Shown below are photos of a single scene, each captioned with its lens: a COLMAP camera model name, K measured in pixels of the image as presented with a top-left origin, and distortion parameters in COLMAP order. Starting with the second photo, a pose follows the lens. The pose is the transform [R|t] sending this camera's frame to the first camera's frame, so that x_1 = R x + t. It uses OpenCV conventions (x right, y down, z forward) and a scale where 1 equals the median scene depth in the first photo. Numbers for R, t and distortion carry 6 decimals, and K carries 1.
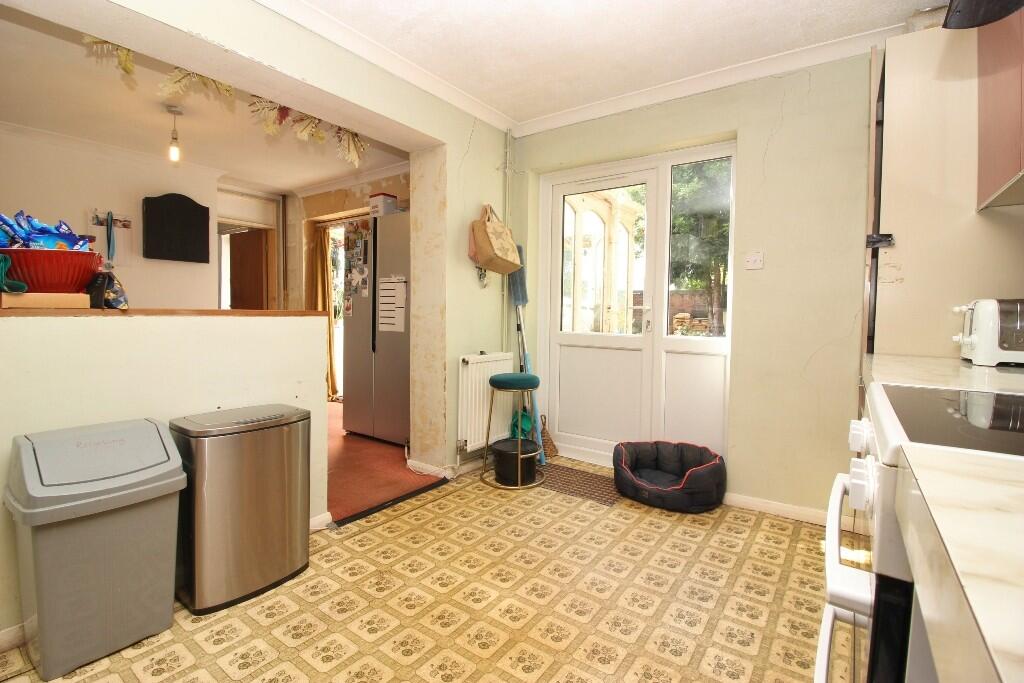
lens RADIAL K [[475.9, 0, 505.3], [0, 475.9, 335.5], [0, 0, 1]] dist [-0.007442, -0.000735]
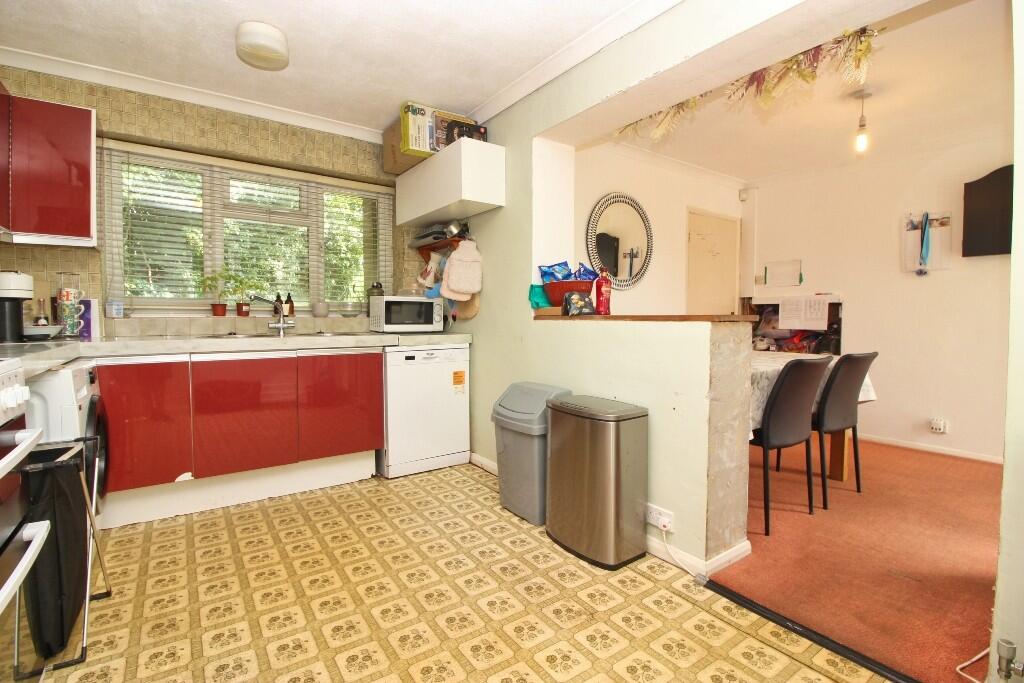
lens RADIAL K [[475.9, 0, 505.3], [0, 475.9, 335.5], [0, 0, 1]] dist [-0.007442, -0.000735]
pose [[-0.333072, 0.018800, -0.942714, 0.603086], [-0.052943, 0.997851, 0.038605, -0.033474], [0.941414, 0.062768, -0.331361, 1.114604]]
